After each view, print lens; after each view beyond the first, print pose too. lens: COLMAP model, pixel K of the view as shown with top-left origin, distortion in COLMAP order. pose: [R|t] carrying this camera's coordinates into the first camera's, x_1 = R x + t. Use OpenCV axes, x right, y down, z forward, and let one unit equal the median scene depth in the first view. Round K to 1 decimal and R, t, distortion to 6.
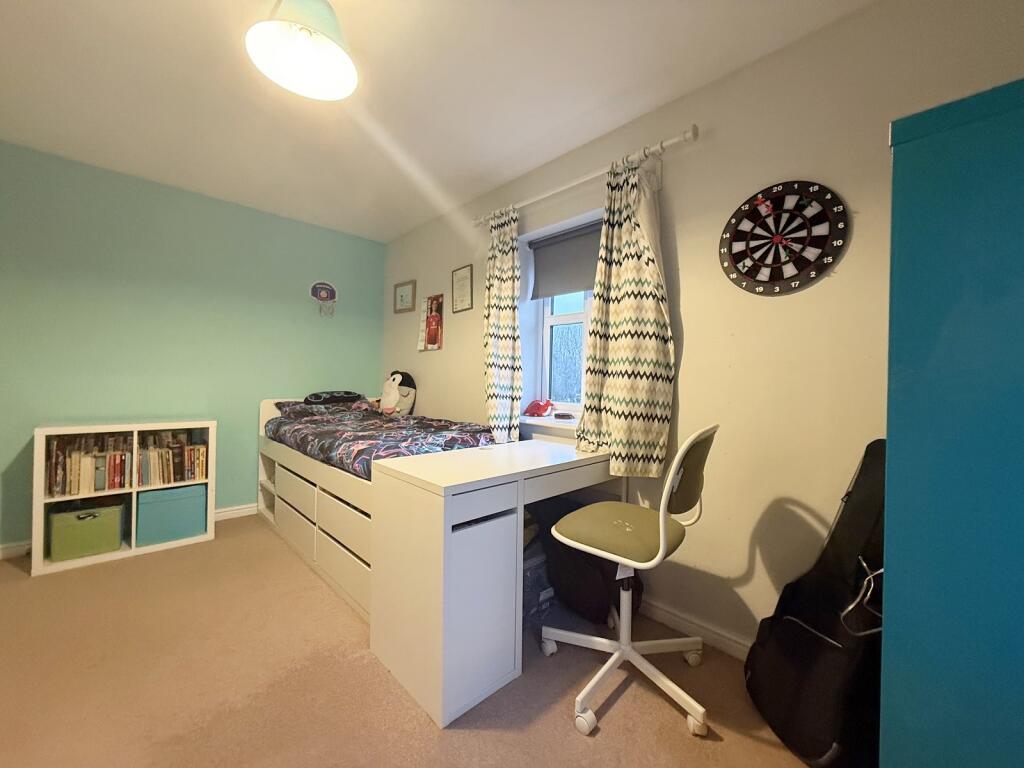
lens RADIAL K [[406.4, 0, 512.0], [0, 406.4, 380.8], [0, 0, 1]] dist [-0.000466, 0.000035]
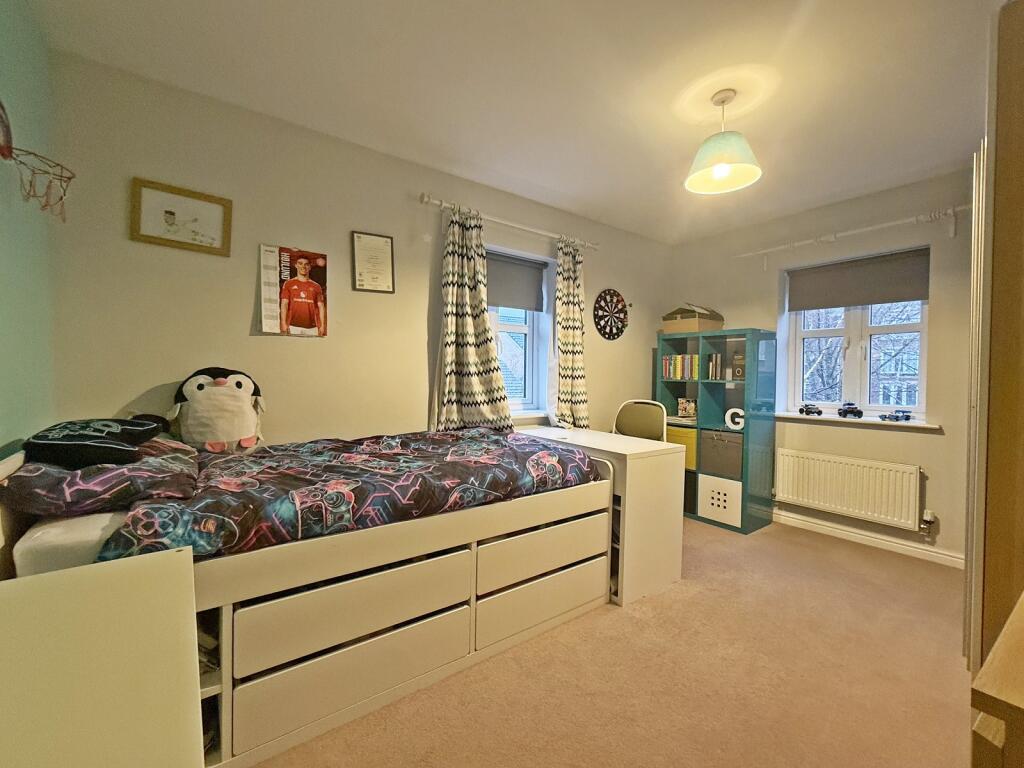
lens RADIAL K [[406.4, 0, 511.8], [0, 406.4, 383.7], [0, 0, 1]] dist [-0.000466, 0.000035]
pose [[0.155367, -0.028987, 0.987432, -1.494707], [-0.000249, 0.999568, 0.029382, -0.038303], [-0.987857, -0.004811, 0.155292, 1.111388]]
